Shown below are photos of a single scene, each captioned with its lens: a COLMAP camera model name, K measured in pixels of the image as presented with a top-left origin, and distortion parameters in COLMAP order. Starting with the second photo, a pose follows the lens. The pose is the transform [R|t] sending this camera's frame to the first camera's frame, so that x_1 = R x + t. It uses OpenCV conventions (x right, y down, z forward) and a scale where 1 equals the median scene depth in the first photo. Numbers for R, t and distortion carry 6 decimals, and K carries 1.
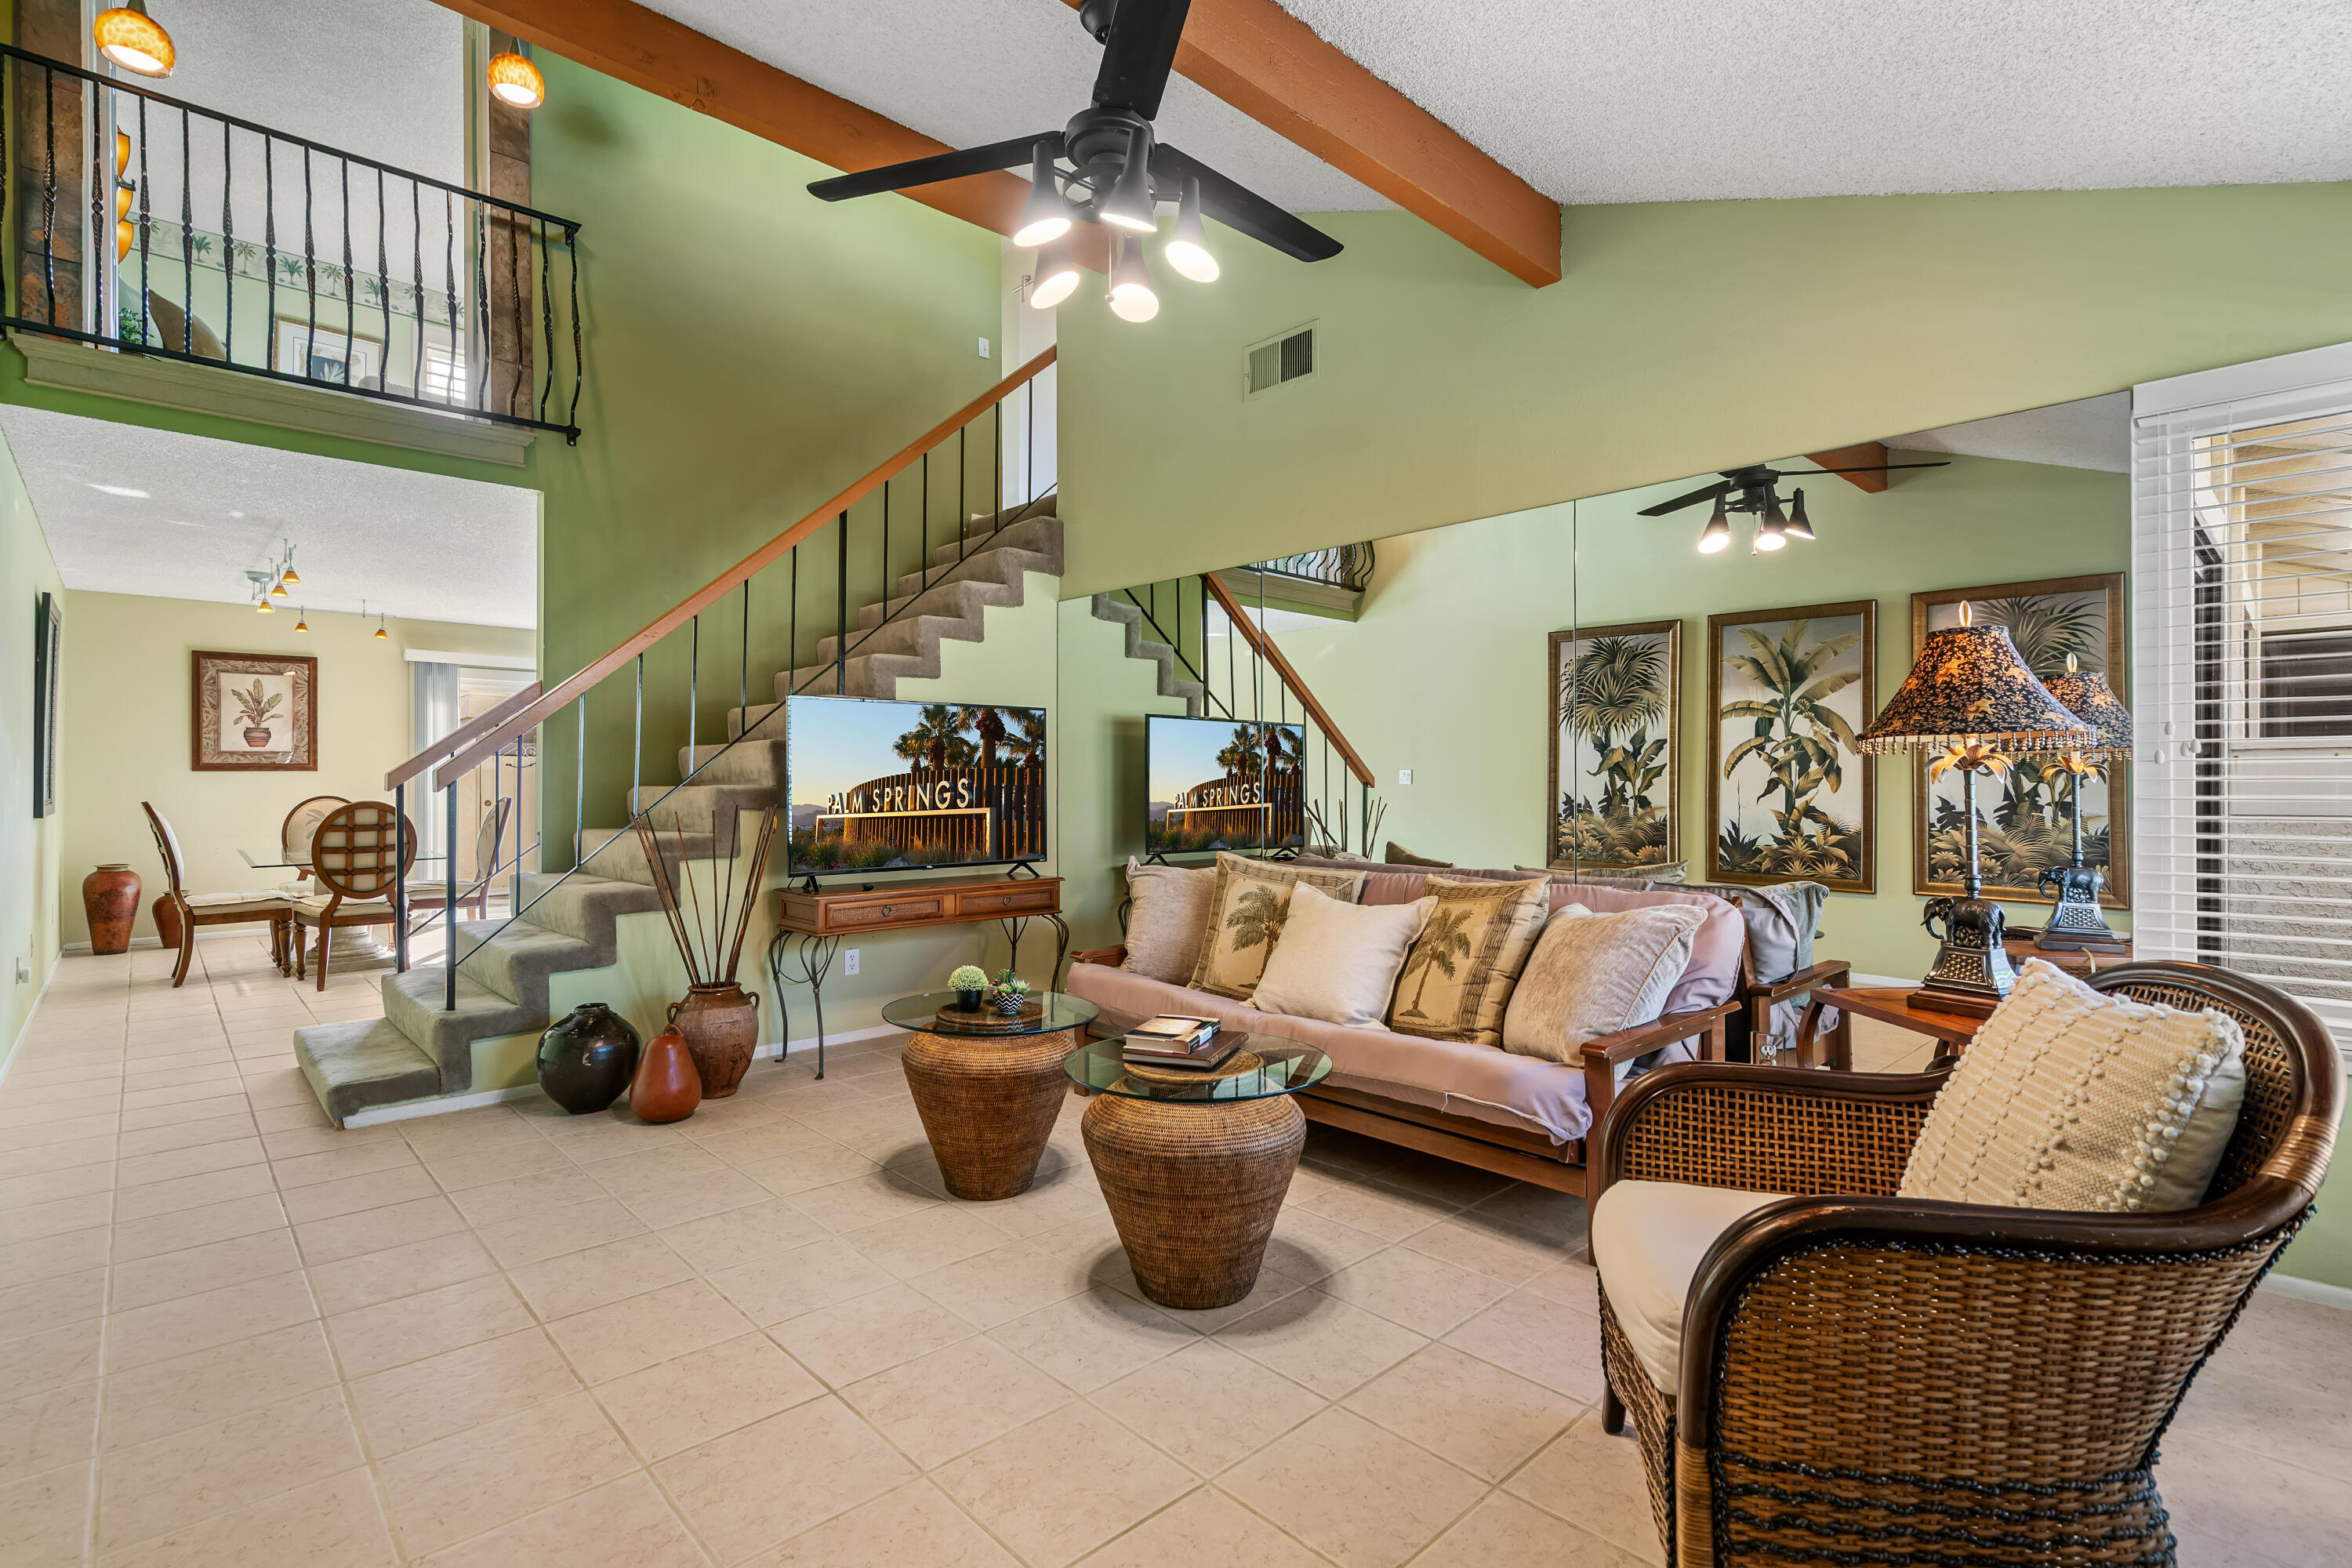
lens RADIAL K [[1078.1, 0, 1154.9], [0, 1078.1, 775.6], [0, 0, 1]] dist [-0.001750, 0.000724]
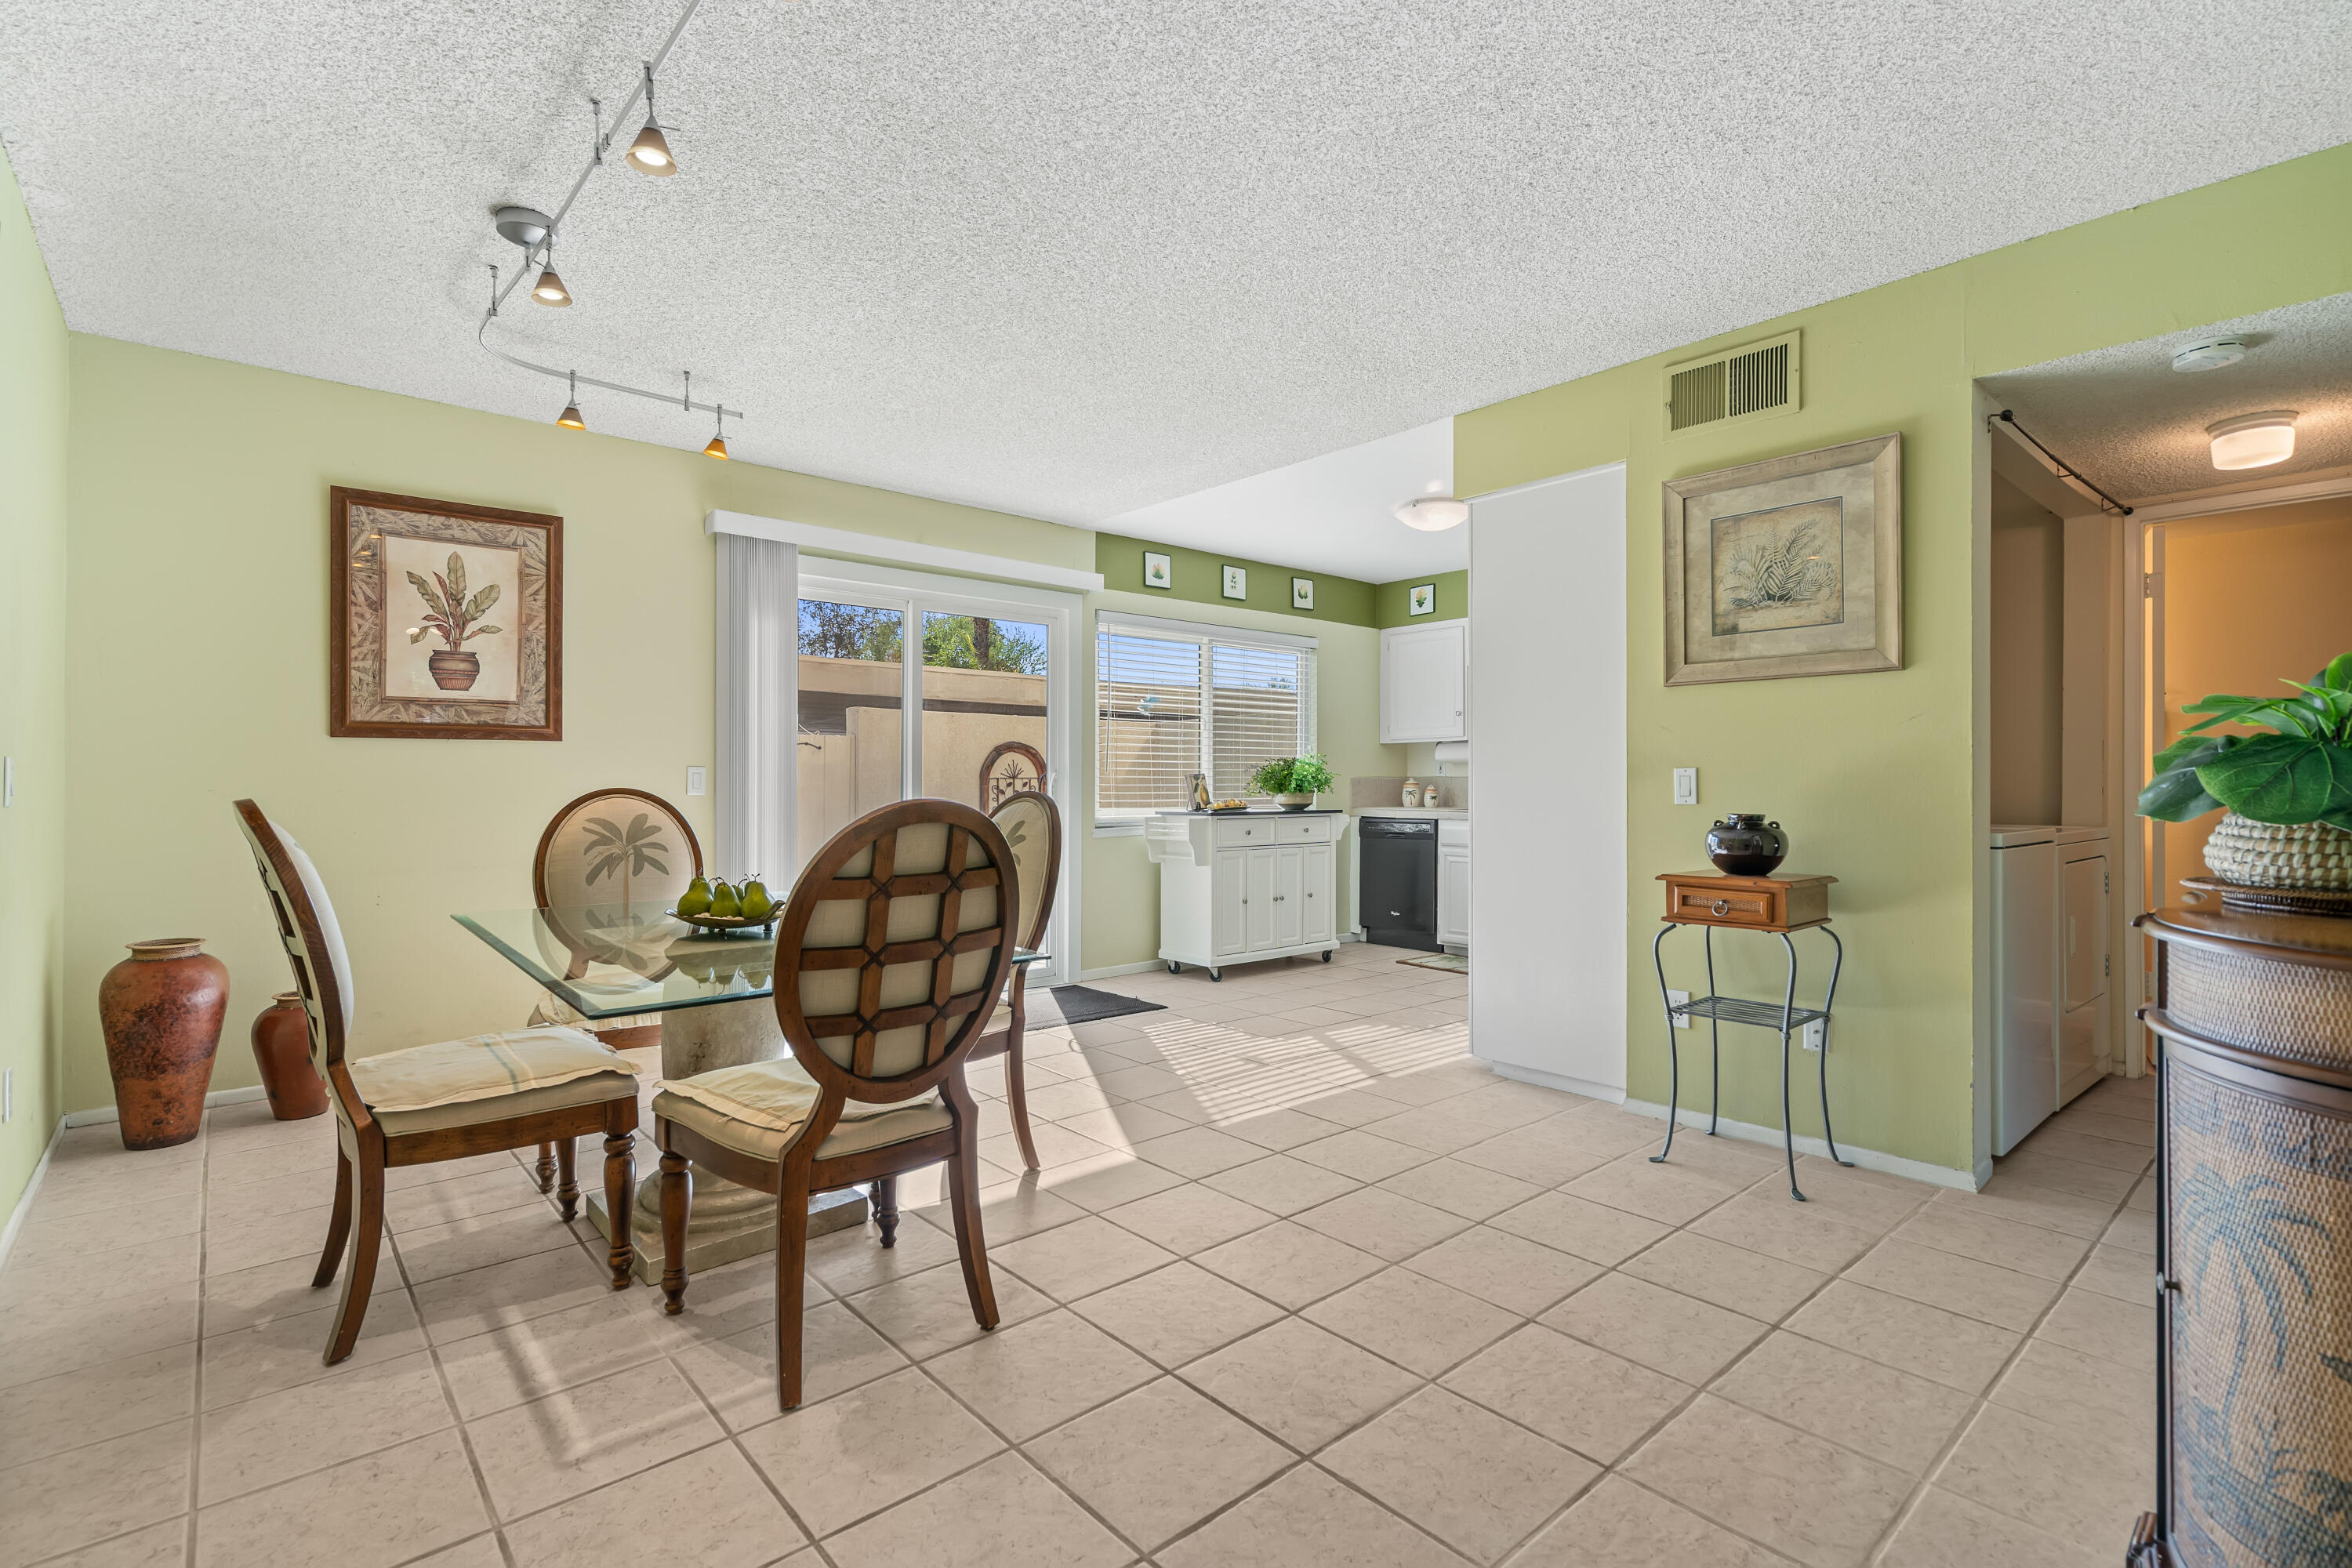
lens RADIAL K [[1078.1, 0, 1154.9], [0, 1078.1, 775.6], [0, 0, 1]] dist [-0.001750, 0.000724]
pose [[0.999146, 0.001785, -0.041292, -0.773832], [-0.001901, 0.999994, -0.002774, 0.020961], [0.041287, 0.002850, 0.999143, 0.817452]]
